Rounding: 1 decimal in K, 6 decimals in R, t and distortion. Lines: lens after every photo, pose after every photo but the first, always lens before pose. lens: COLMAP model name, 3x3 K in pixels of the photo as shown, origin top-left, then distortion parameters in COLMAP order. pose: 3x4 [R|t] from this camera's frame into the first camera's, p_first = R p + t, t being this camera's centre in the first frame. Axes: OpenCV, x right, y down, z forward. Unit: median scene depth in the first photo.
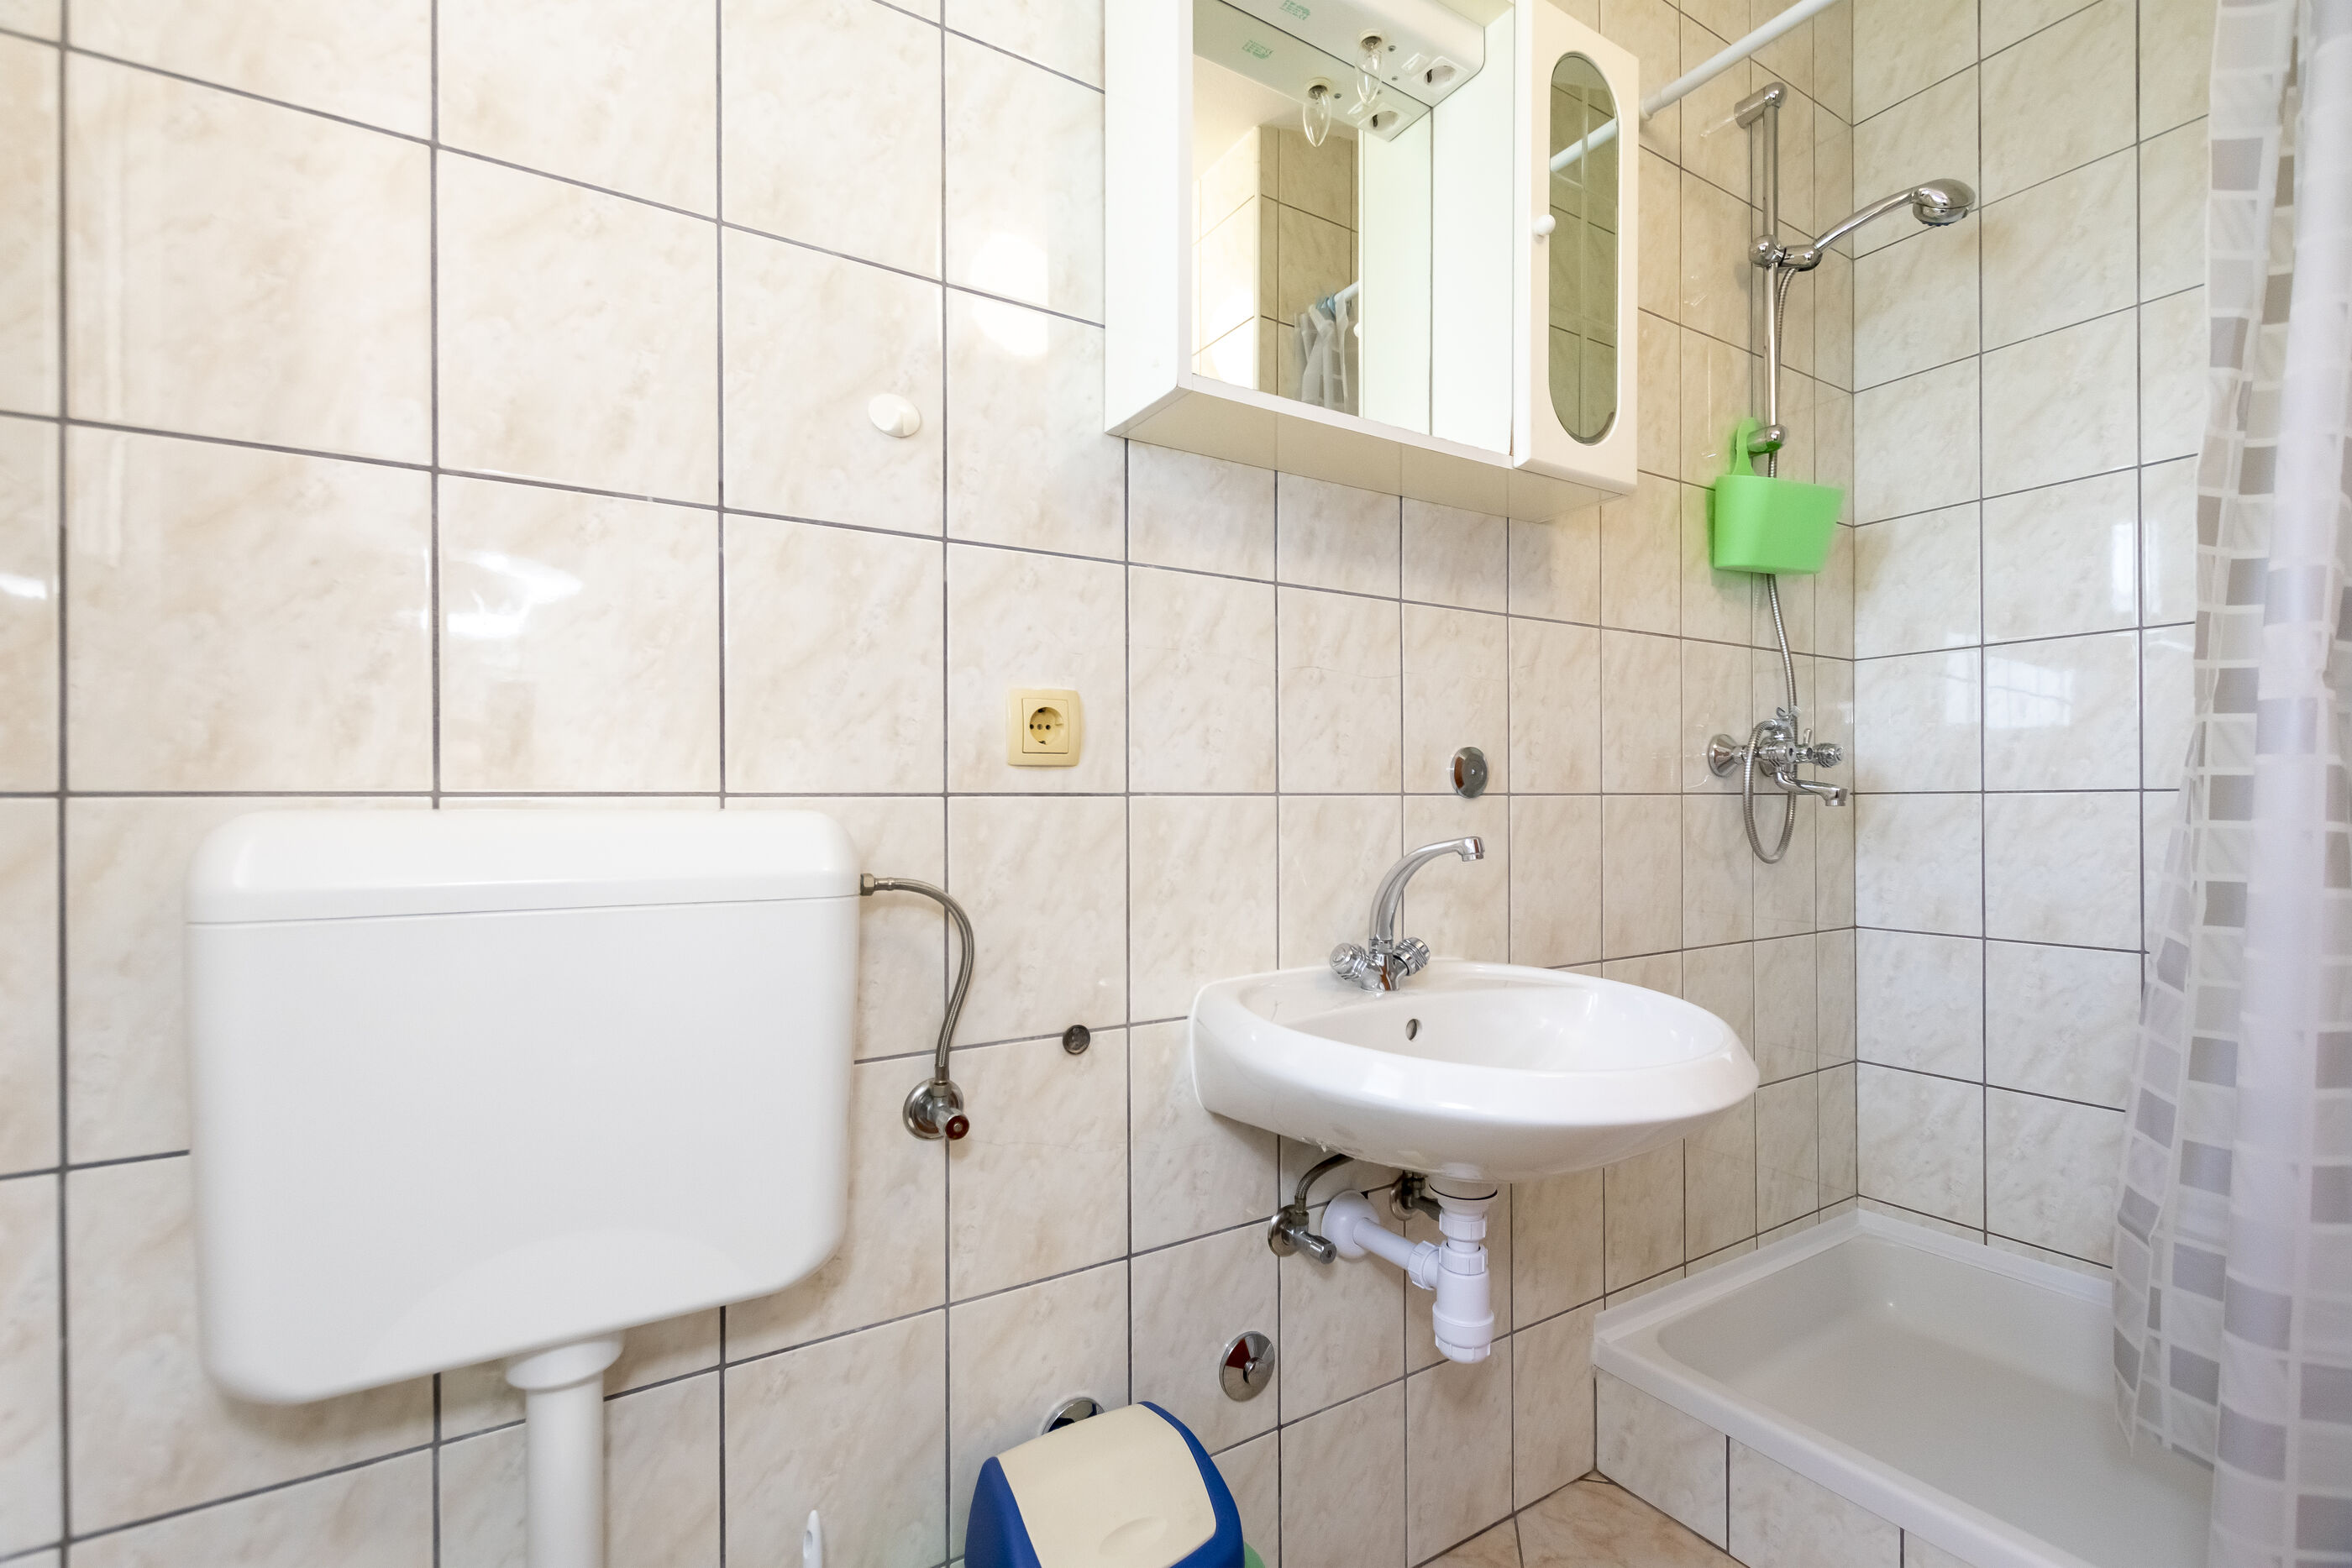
lens RADIAL K [[1028.5, 0, 1171.8], [0, 1028.5, 789.4], [0, 0, 1]] dist [0.009220, -0.002915]
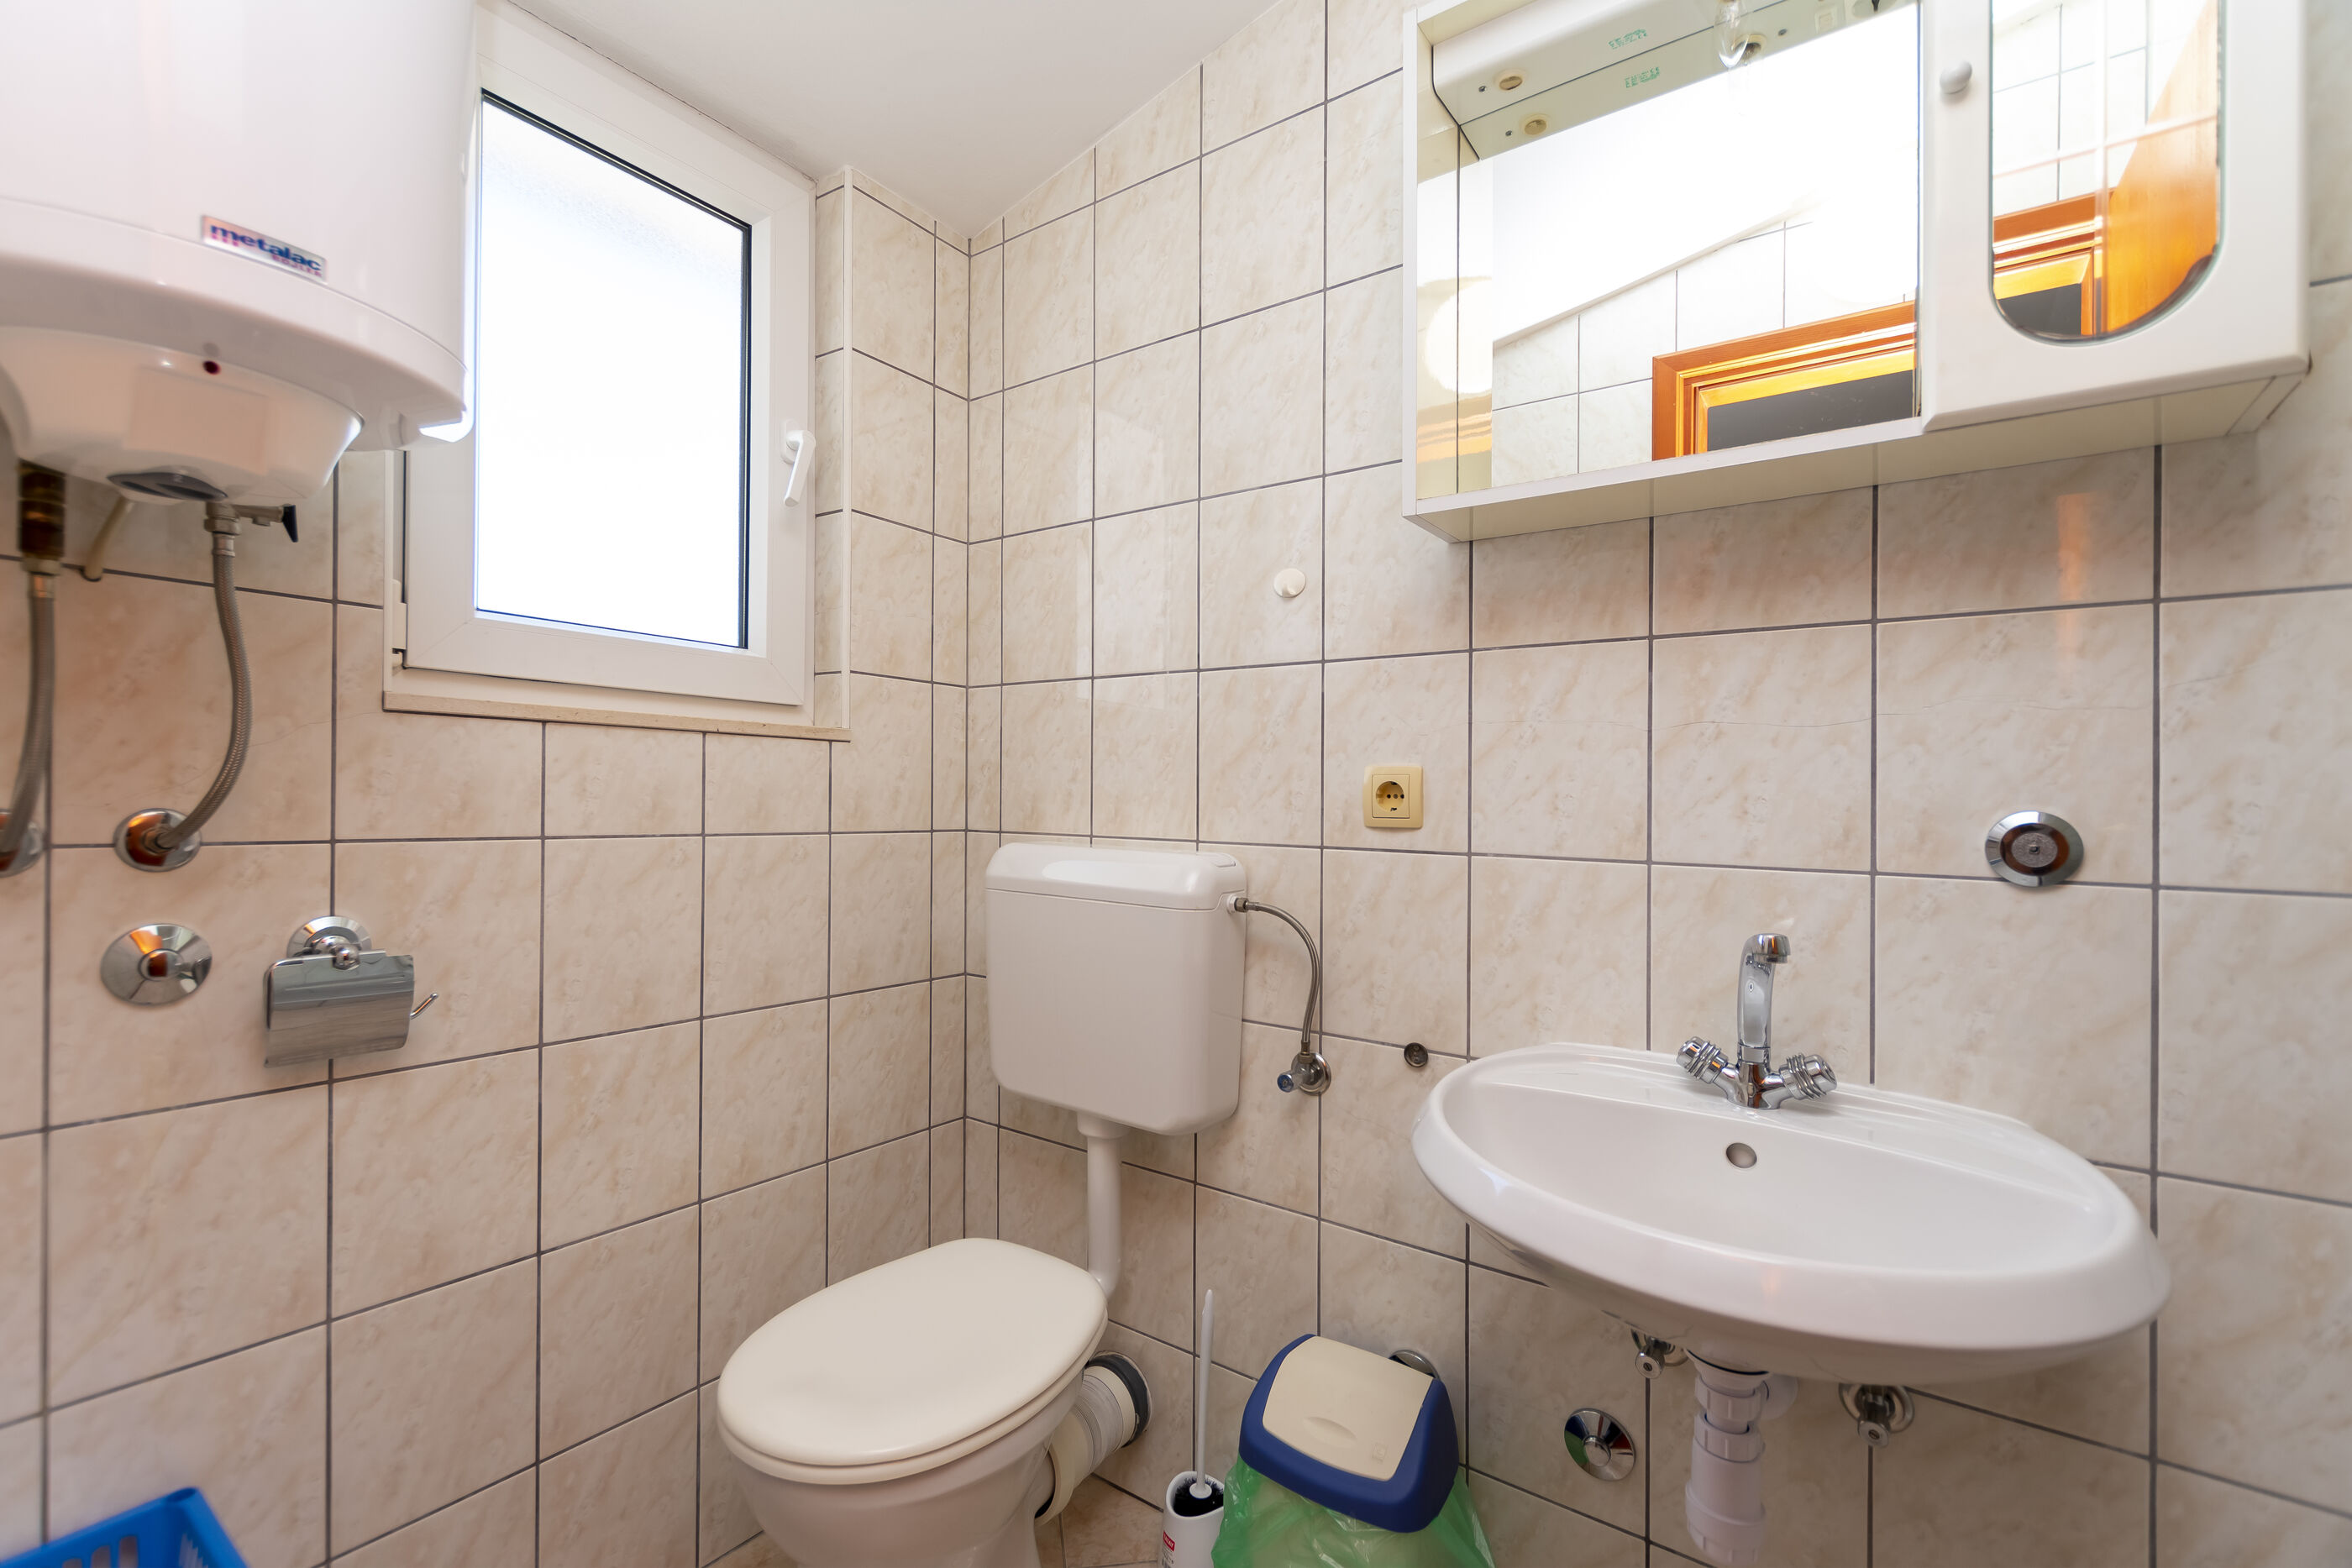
lens RADIAL K [[1028.5, 0, 1172.0], [0, 1028.5, 784.6], [0, 0, 1]] dist [0.009220, -0.002915]
pose [[0.381777, 0.004646, -0.924243, 0.921568], [-0.001158, 0.999989, 0.004549, -0.080554], [0.924254, -0.000666, 0.381778, 0.275603]]
